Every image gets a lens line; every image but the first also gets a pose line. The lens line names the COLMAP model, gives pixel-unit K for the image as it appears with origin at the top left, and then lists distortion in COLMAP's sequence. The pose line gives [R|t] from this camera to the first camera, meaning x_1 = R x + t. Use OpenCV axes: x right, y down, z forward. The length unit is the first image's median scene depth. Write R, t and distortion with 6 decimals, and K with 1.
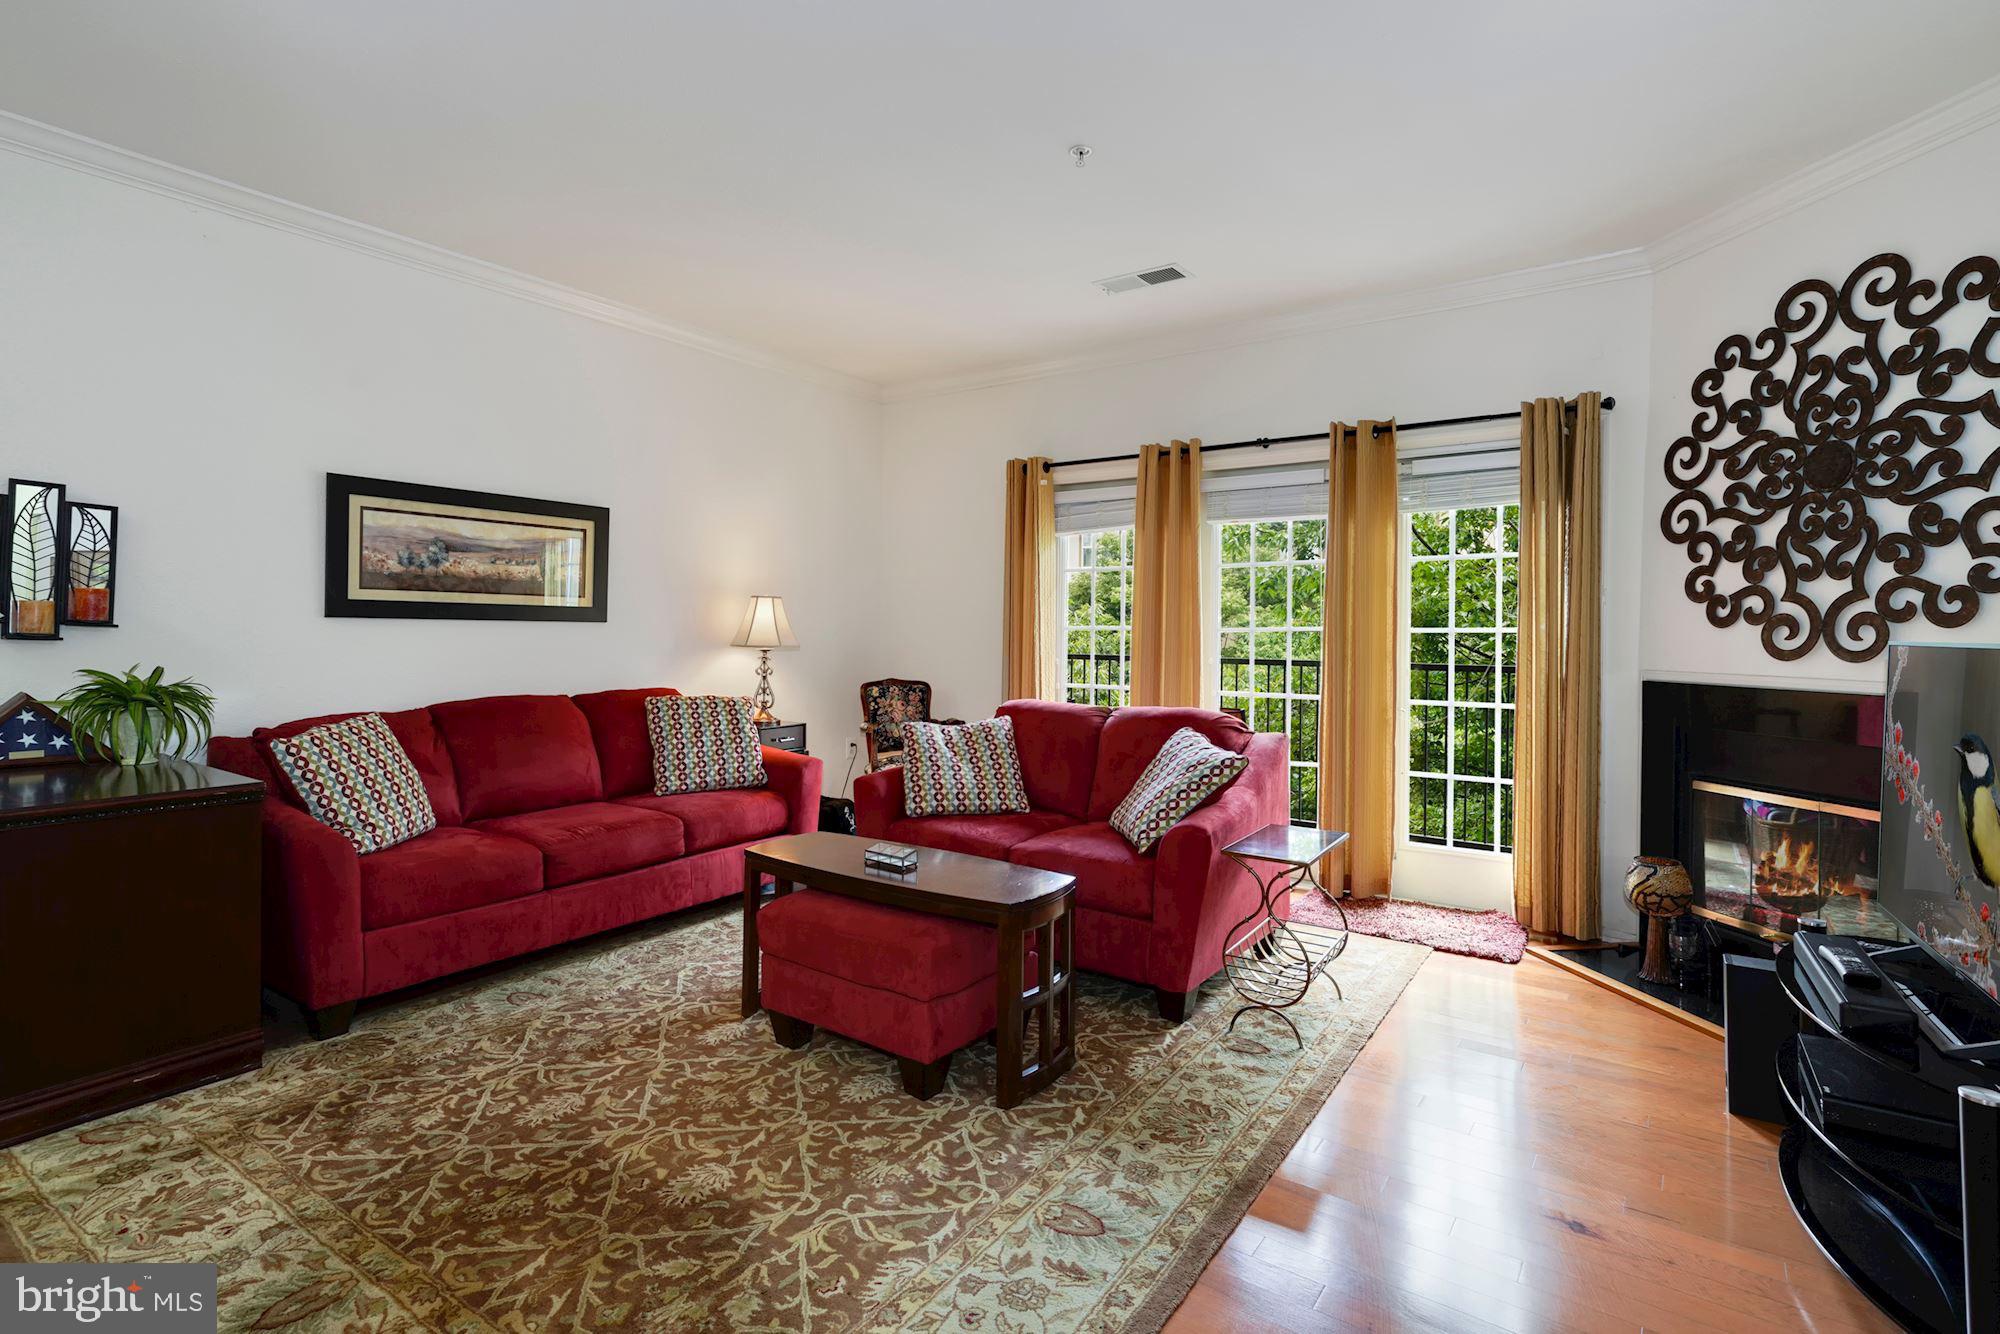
lens RADIAL K [[966.0, 0, 993.5], [0, 966.0, 640.8], [0, 0, 1]] dist [0.030161, 0.000907]
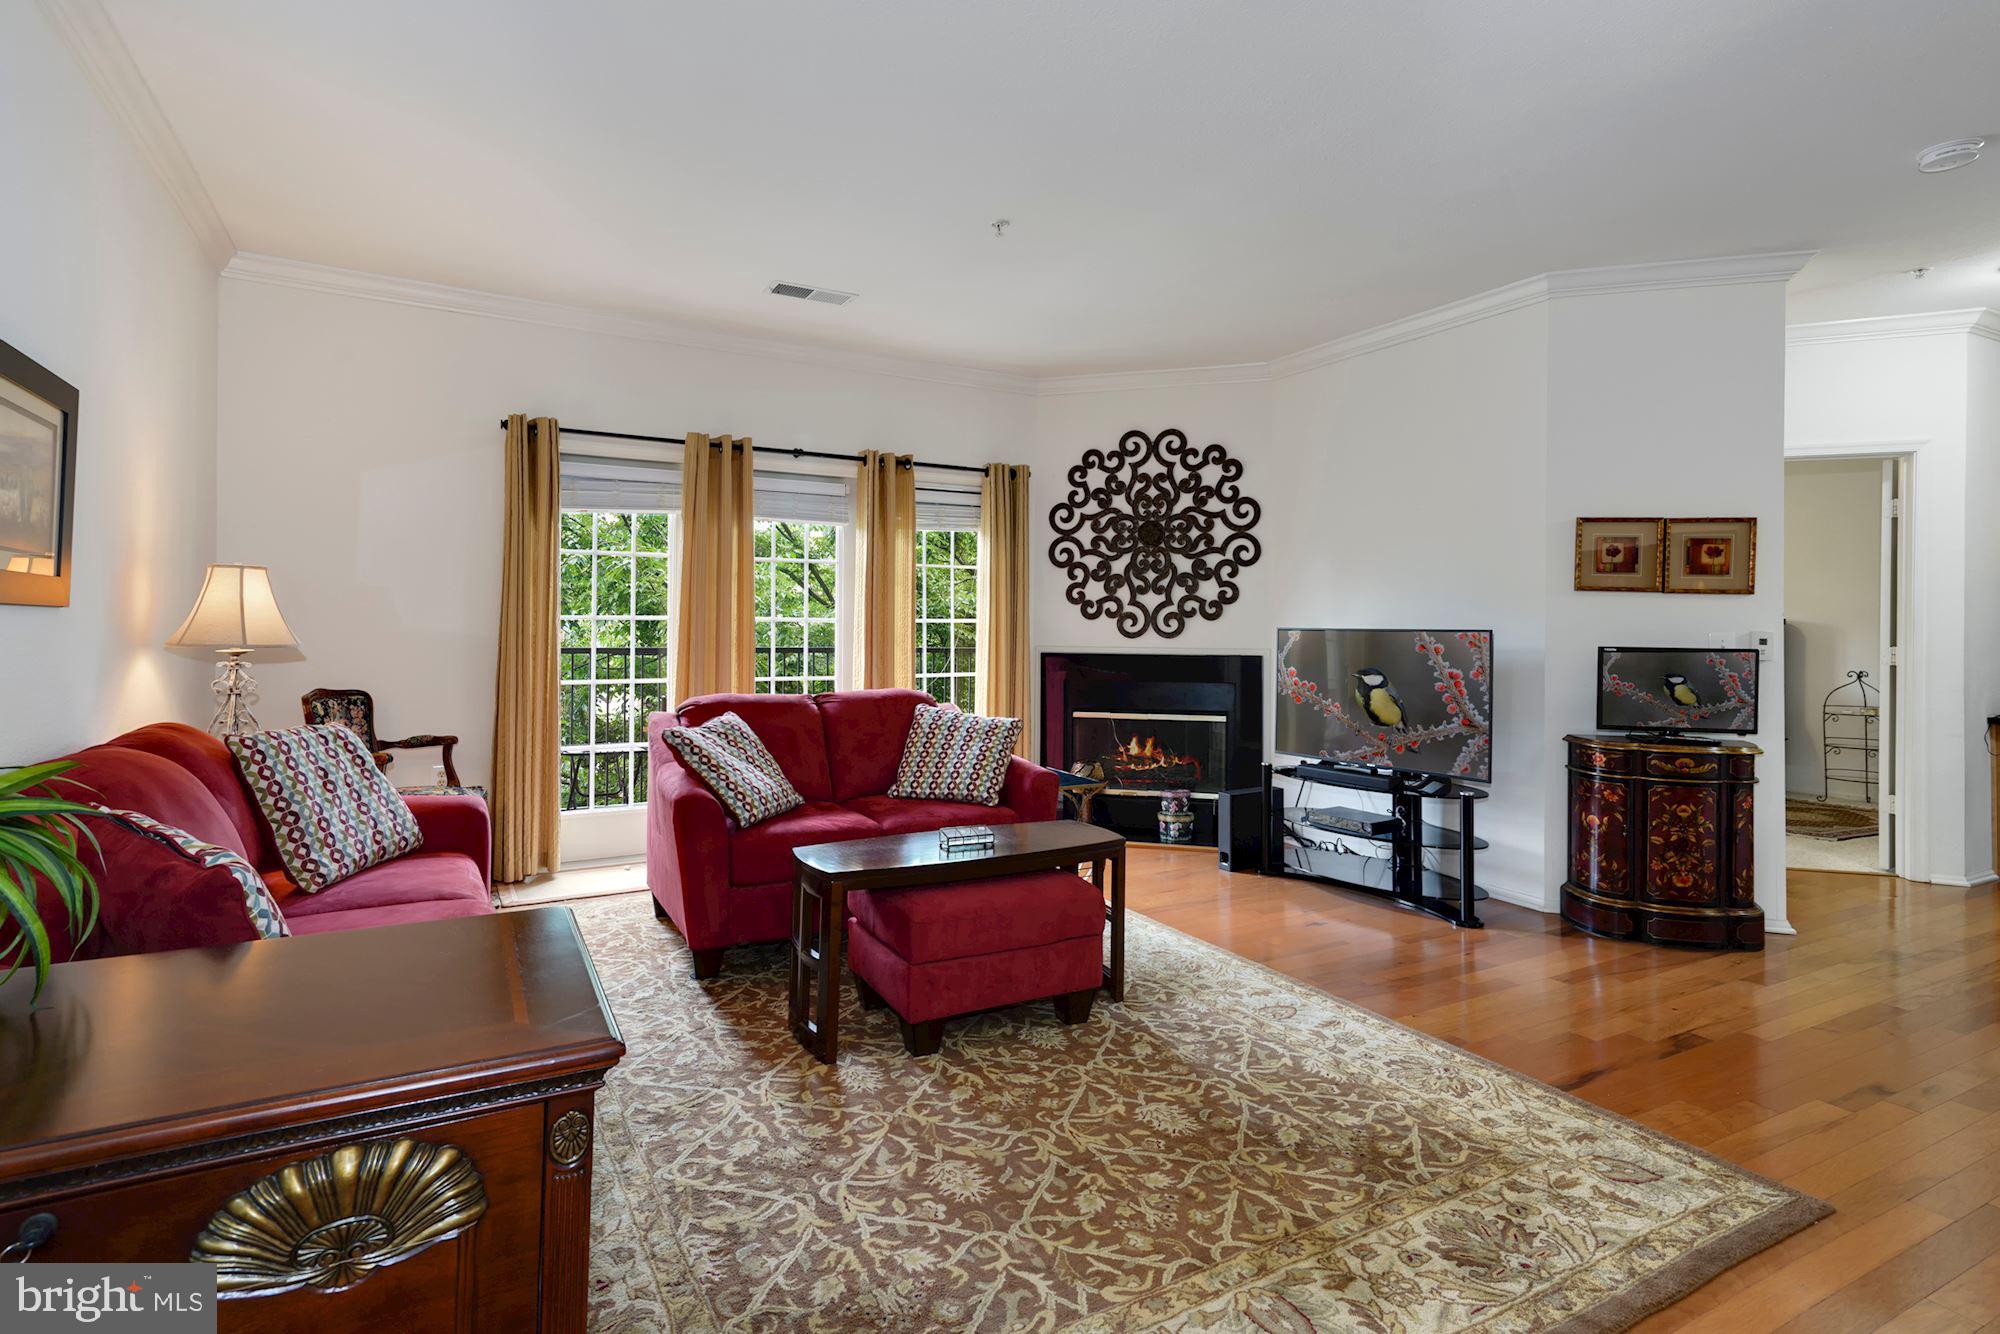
lens RADIAL K [[960.4, 0, 995.5], [0, 960.4, 625.1], [0, 0, 1]] dist [0.023157, 0.000130]
pose [[0.449413, -0.005770, 0.893306, -0.957245], [0.005907, 0.999976, 0.003488, -0.012190], [-0.893305, 0.003709, 0.449436, 0.467165]]
